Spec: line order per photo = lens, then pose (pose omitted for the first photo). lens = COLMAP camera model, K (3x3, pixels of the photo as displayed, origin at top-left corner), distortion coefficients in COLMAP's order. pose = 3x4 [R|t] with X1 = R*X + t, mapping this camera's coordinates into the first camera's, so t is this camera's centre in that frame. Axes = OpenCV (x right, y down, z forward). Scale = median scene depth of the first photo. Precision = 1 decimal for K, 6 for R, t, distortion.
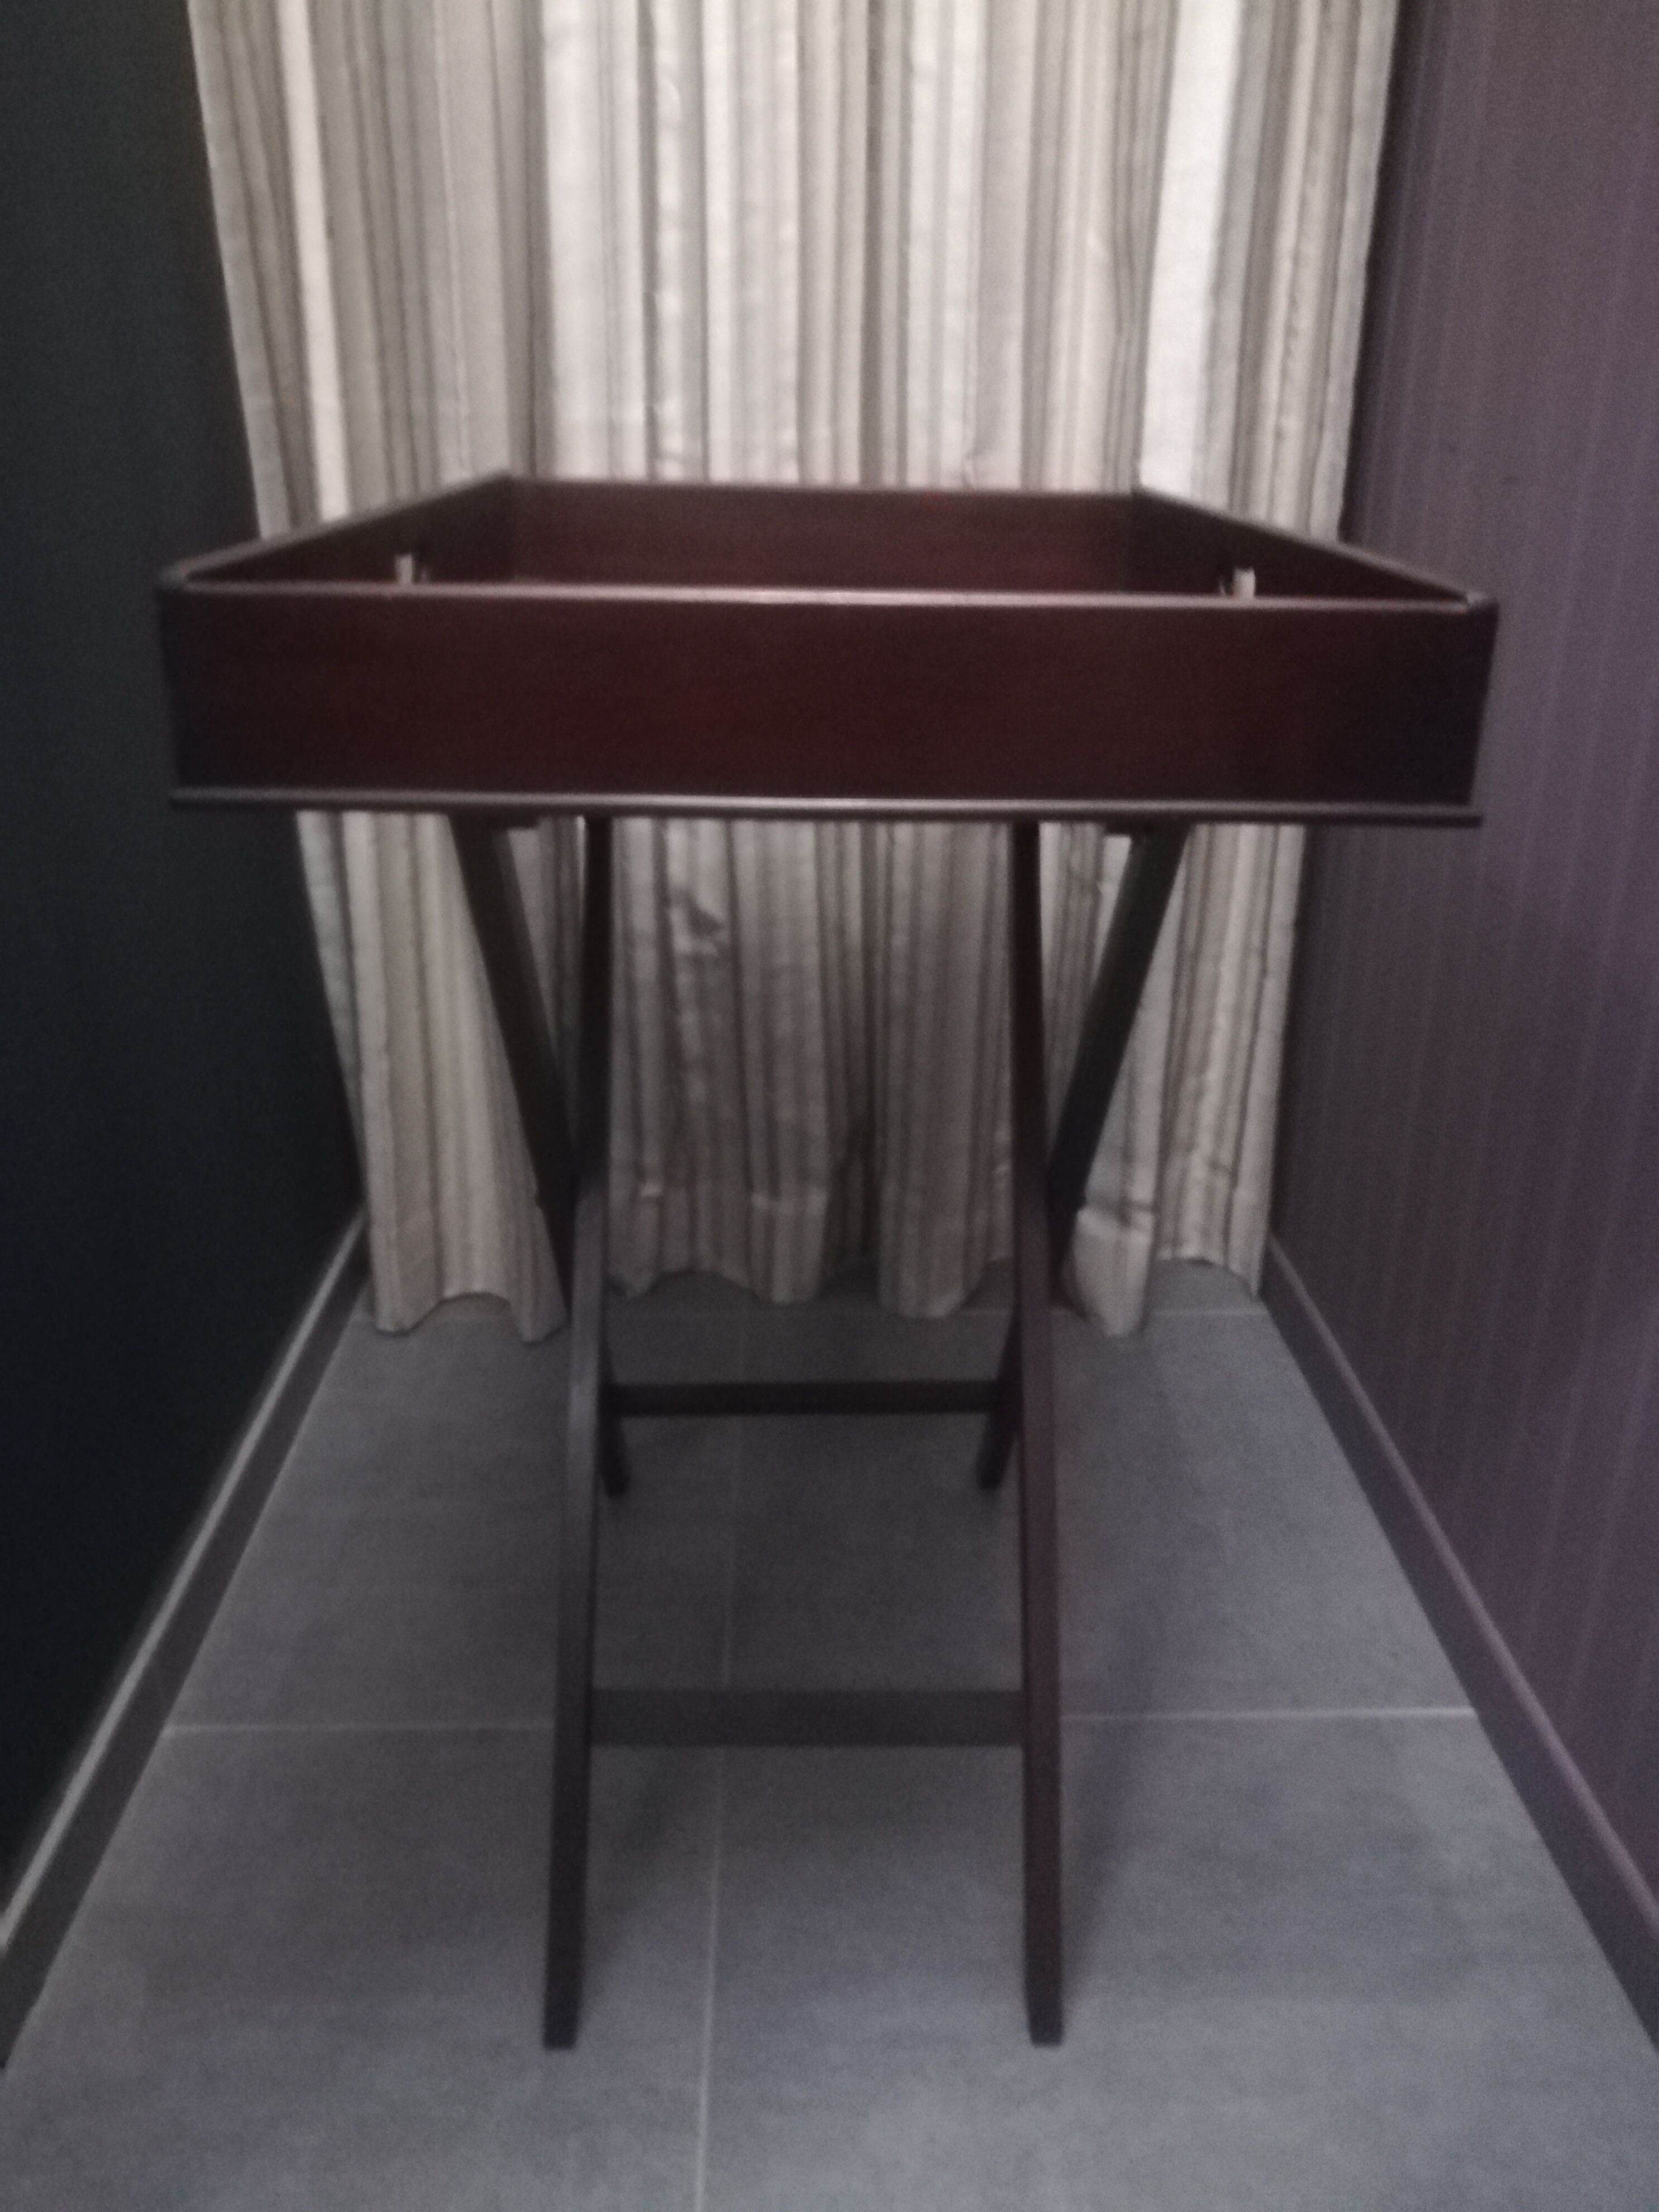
lens RADIAL K [[1760.2, 0, 836.0], [0, 1760.2, 1114.7], [0, 0, 1]] dist [0.015434, 0.003190]
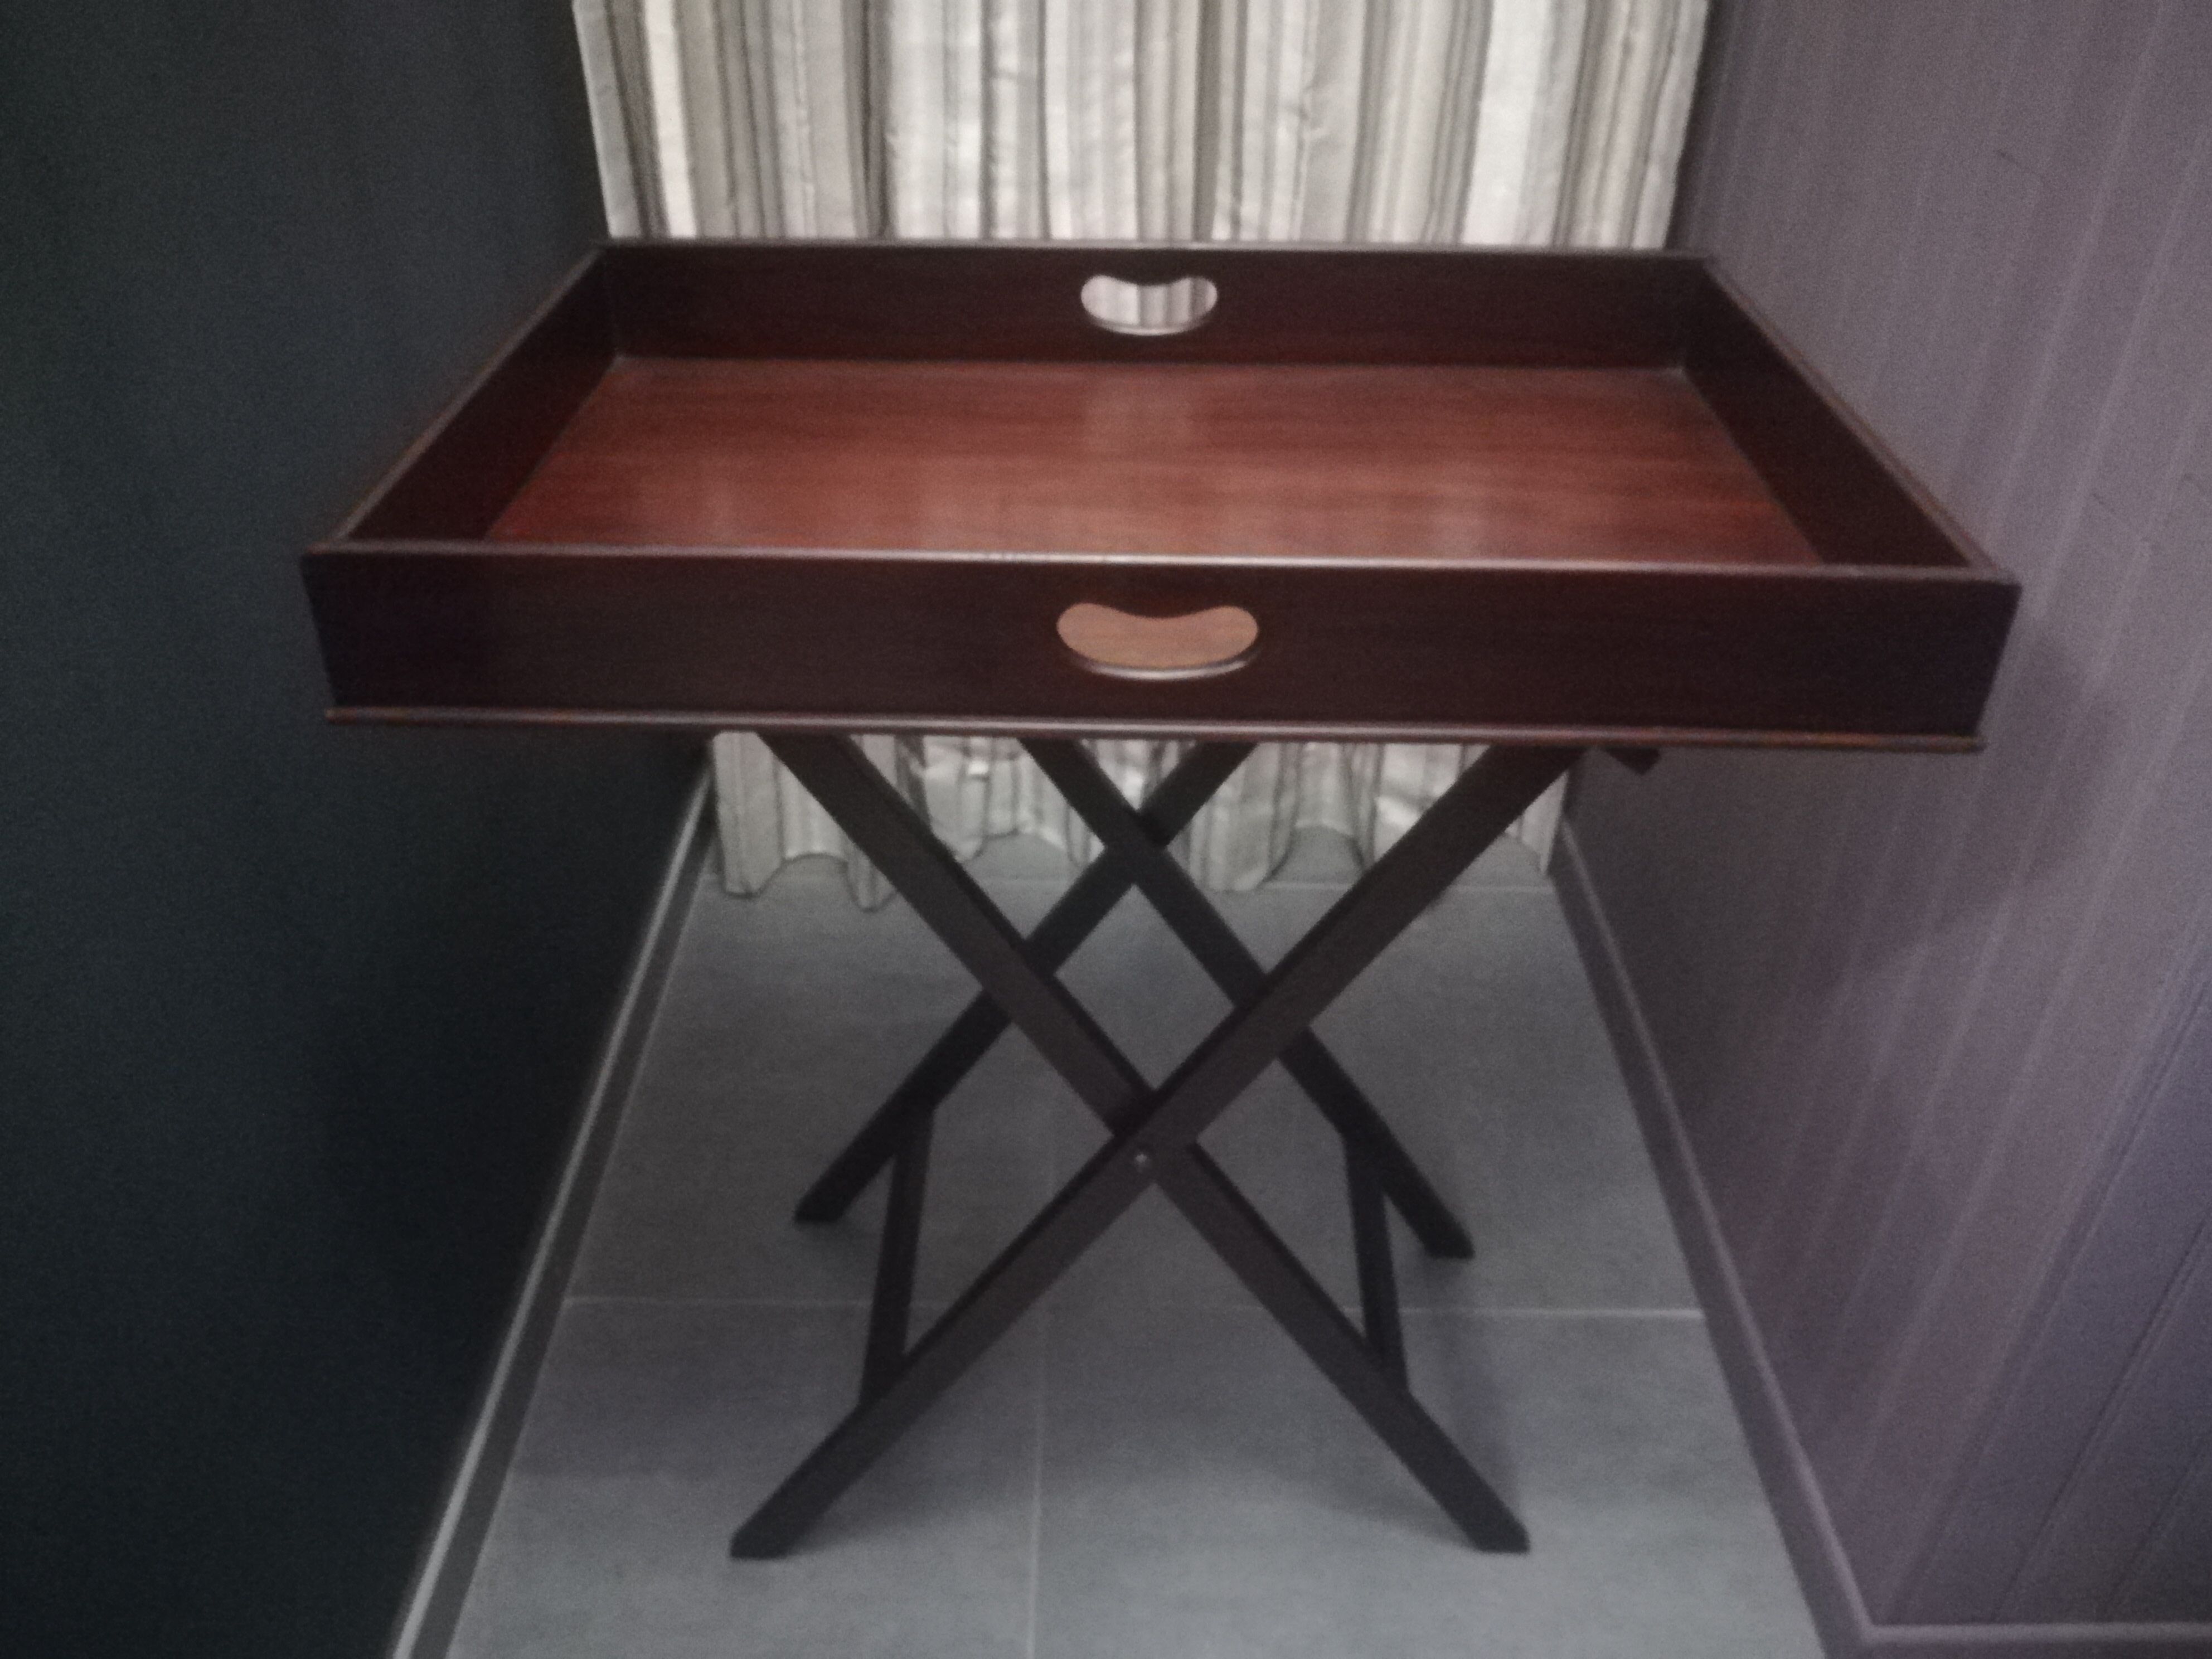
lens RADIAL K [[1760.2, 0, 1101.6], [0, 1760.2, 810.7], [0, 0, 1]] dist [0.015434, 0.003190]
pose [[0.999464, 0.024621, -0.021588, -0.008806], [-0.019881, 0.980125, 0.197383, -0.173256], [0.026019, -0.196848, 0.980089, -0.053004]]
